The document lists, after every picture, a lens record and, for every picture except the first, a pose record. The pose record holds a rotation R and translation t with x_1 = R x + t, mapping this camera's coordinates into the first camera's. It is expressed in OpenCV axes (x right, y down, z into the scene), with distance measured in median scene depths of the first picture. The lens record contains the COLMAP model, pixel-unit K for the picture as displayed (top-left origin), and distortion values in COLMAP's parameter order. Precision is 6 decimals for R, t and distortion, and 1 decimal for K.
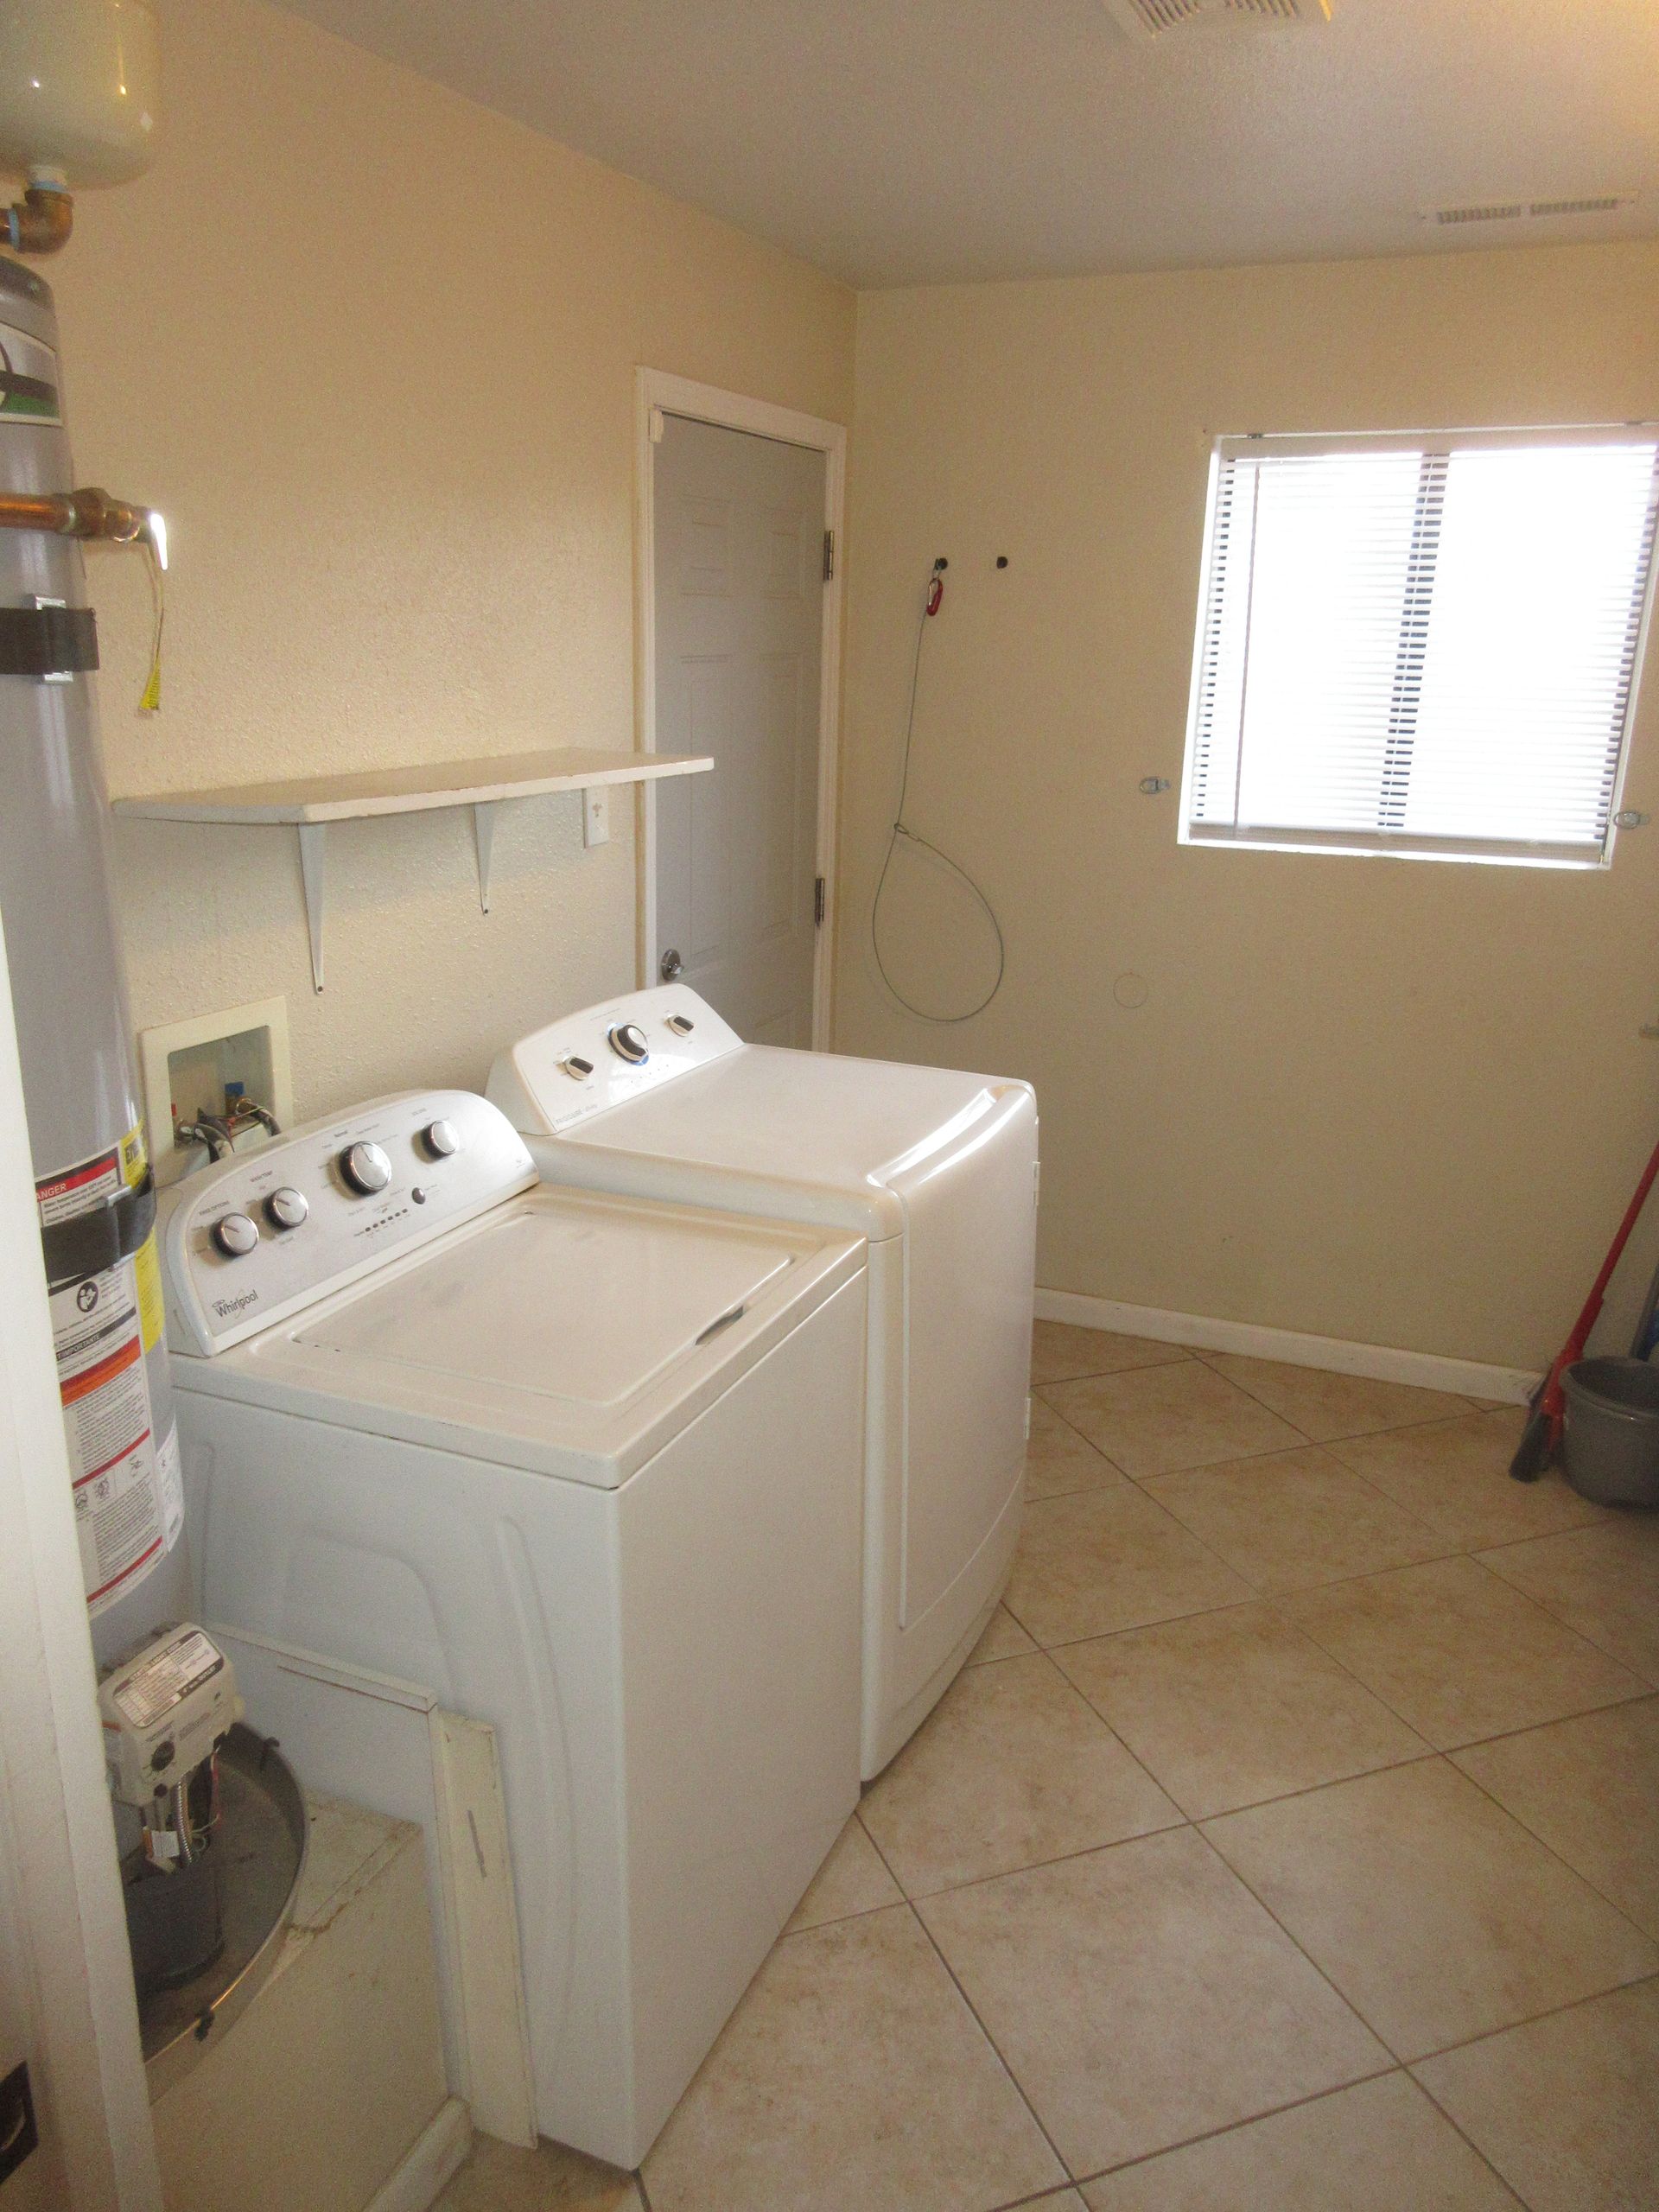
lens RADIAL K [[1645.0, 0, 829.3], [0, 1645.0, 1128.1], [0, 0, 1]] dist [0.000616, 0.009853]
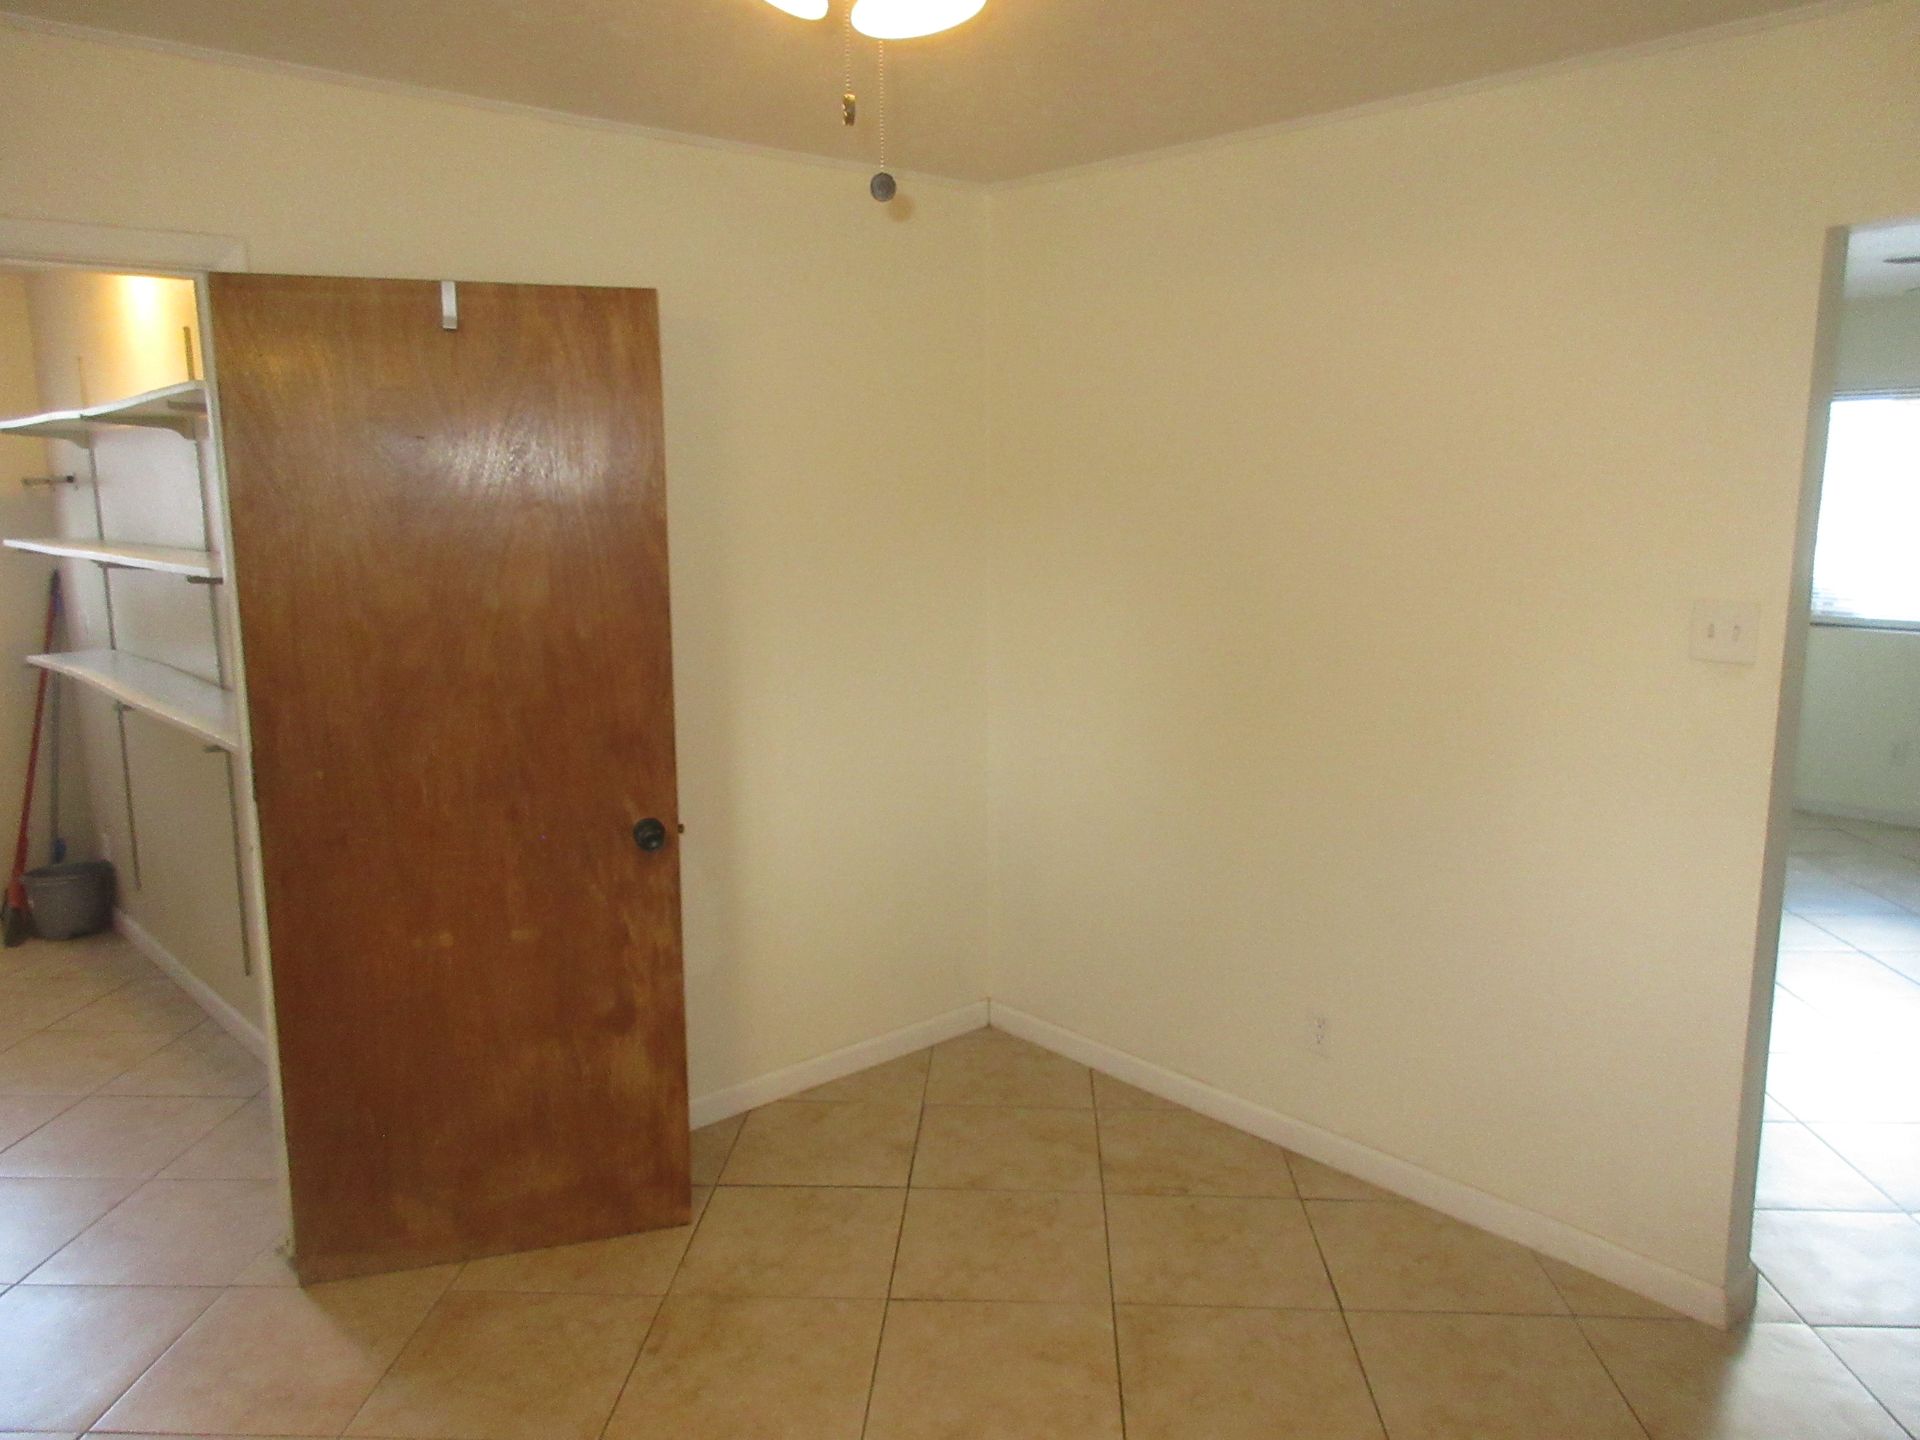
lens RADIAL K [[1427.8, 0, 971.6], [0, 1427.8, 730.0], [0, 0, 1]] dist [0.000616, 0.009853]
pose [[0.403258, -0.173772, 0.898436, -0.493723], [0.277205, 0.958870, 0.061040, 0.184184], [-0.872090, 0.224436, 0.434842, -0.594502]]
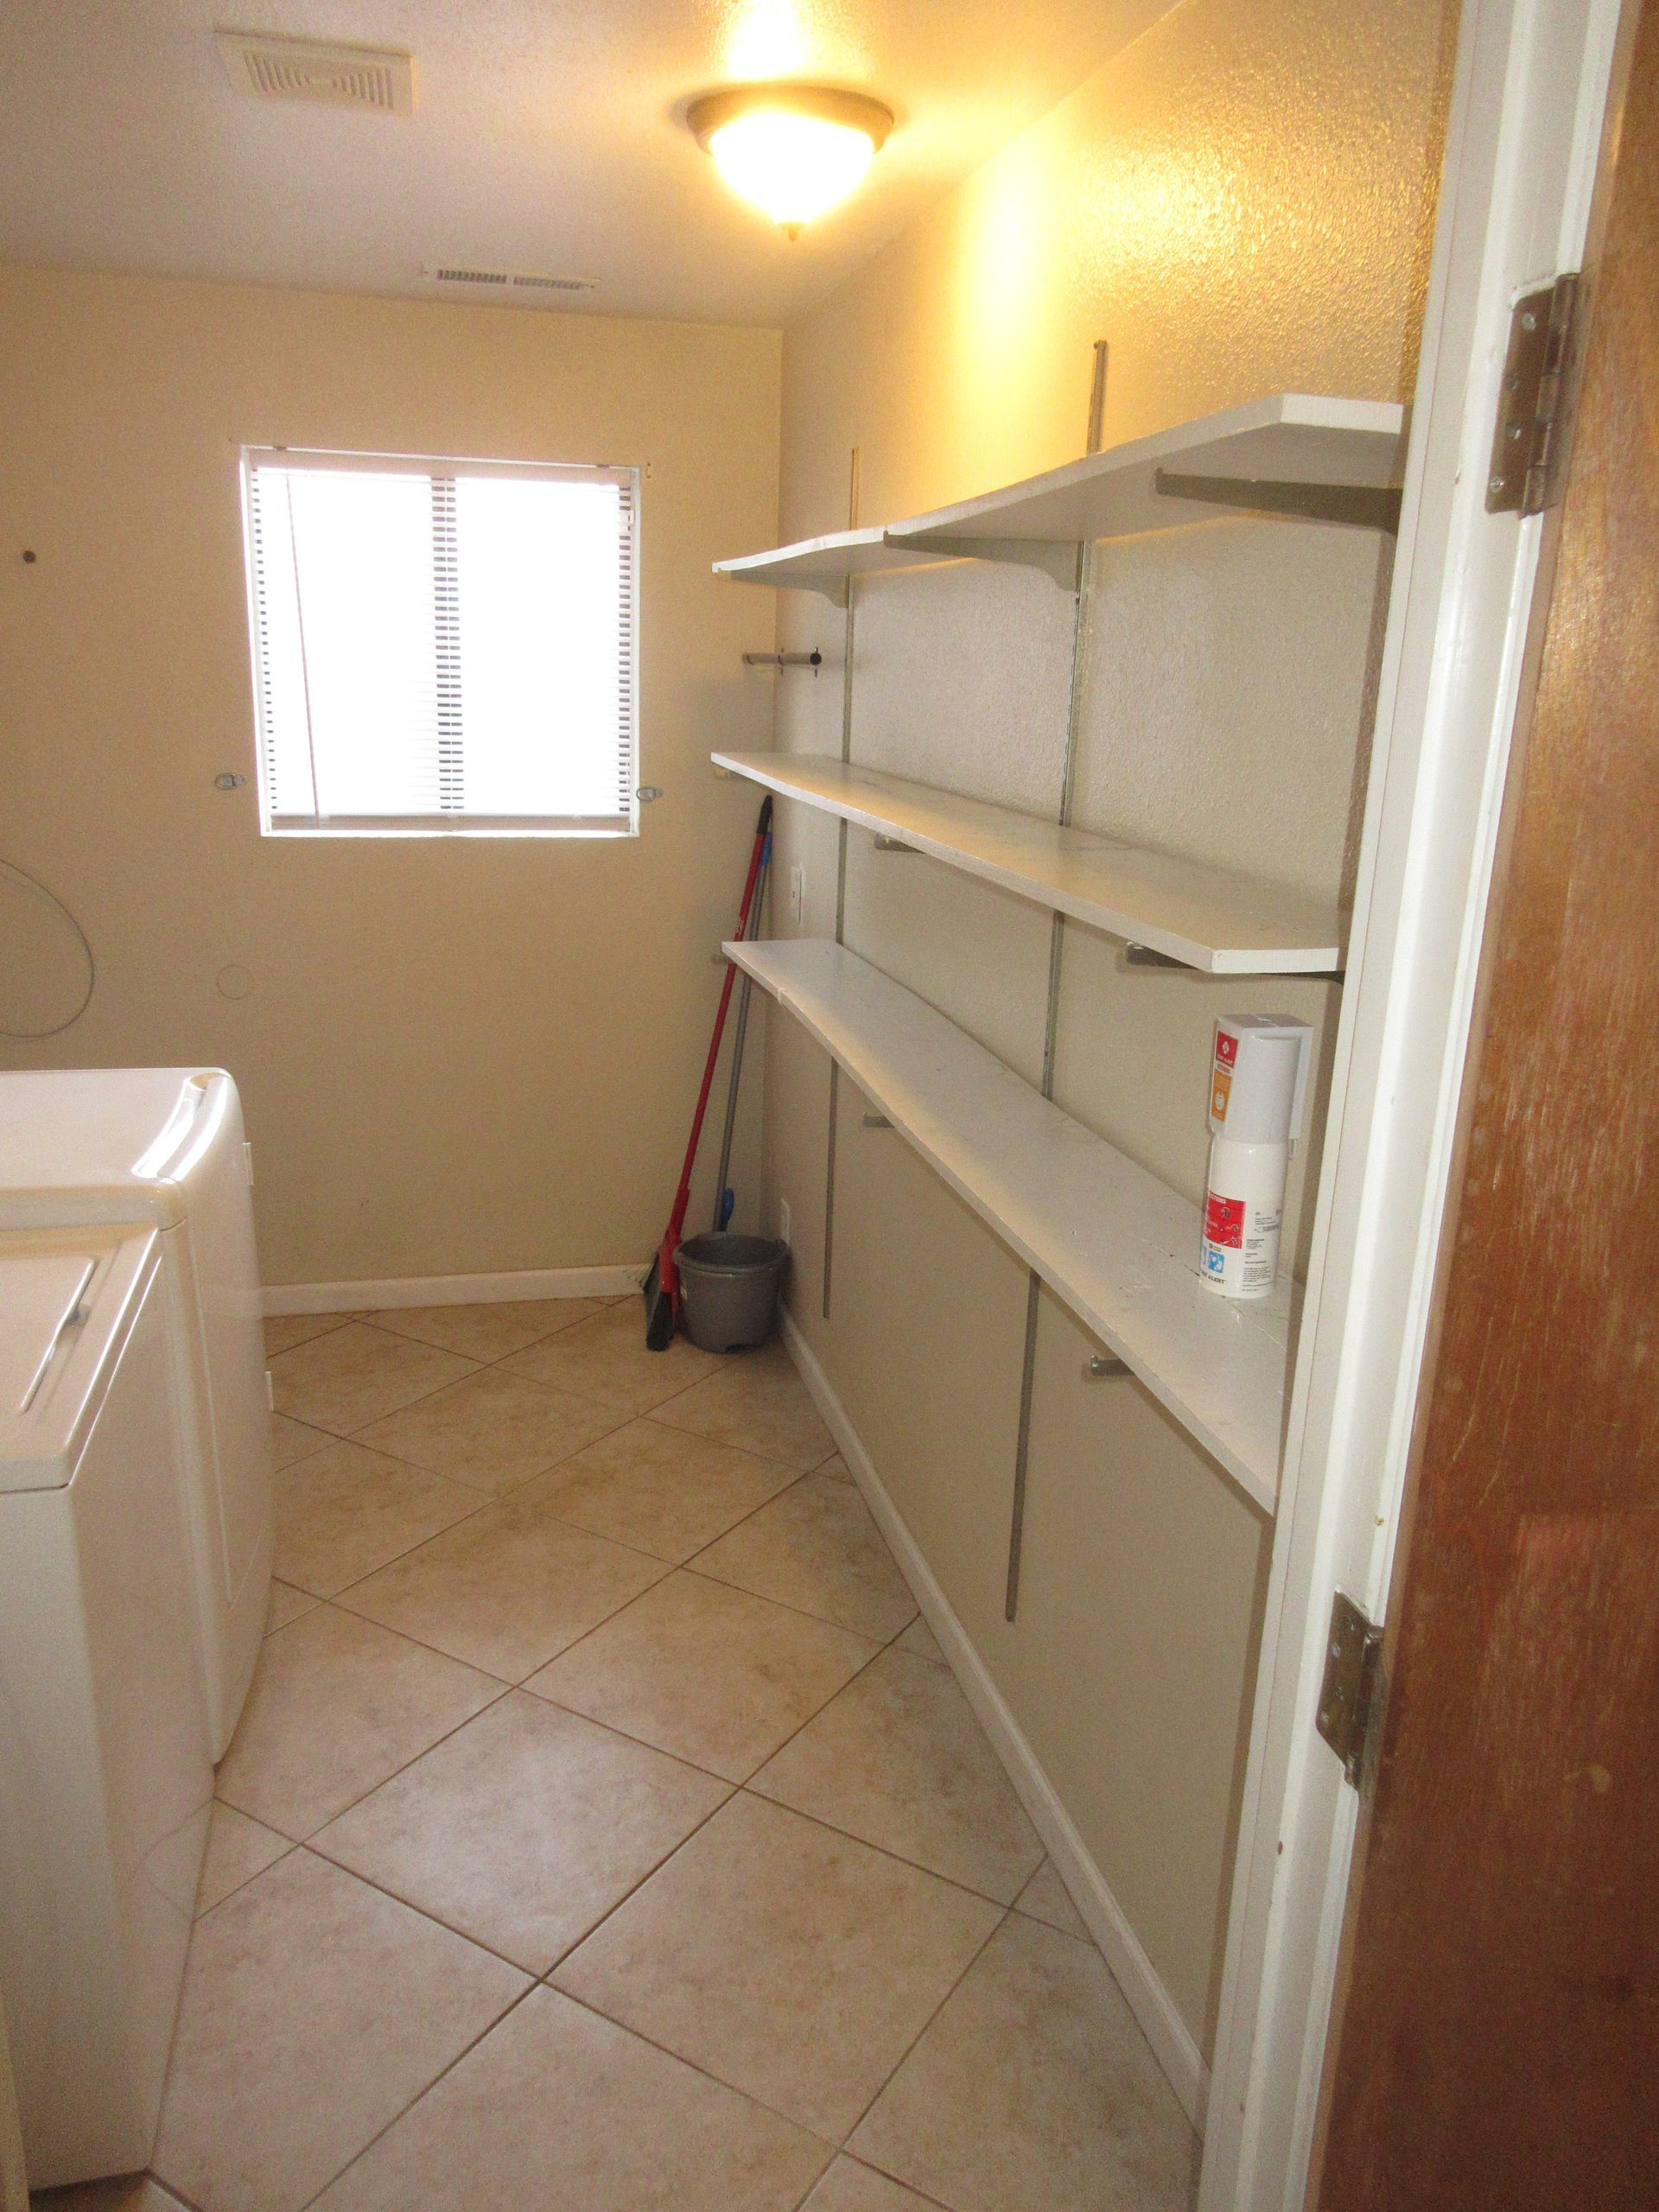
lens RADIAL K [[1645.0, 0, 829.3], [0, 1645.0, 1128.1], [0, 0, 1]] dist [0.000616, 0.009853]
pose [[0.798646, -0.160218, 0.580081, -0.146722], [0.158864, 0.985846, 0.053569, 0.011278], [-0.580454, 0.049371, 0.812795, -0.048613]]
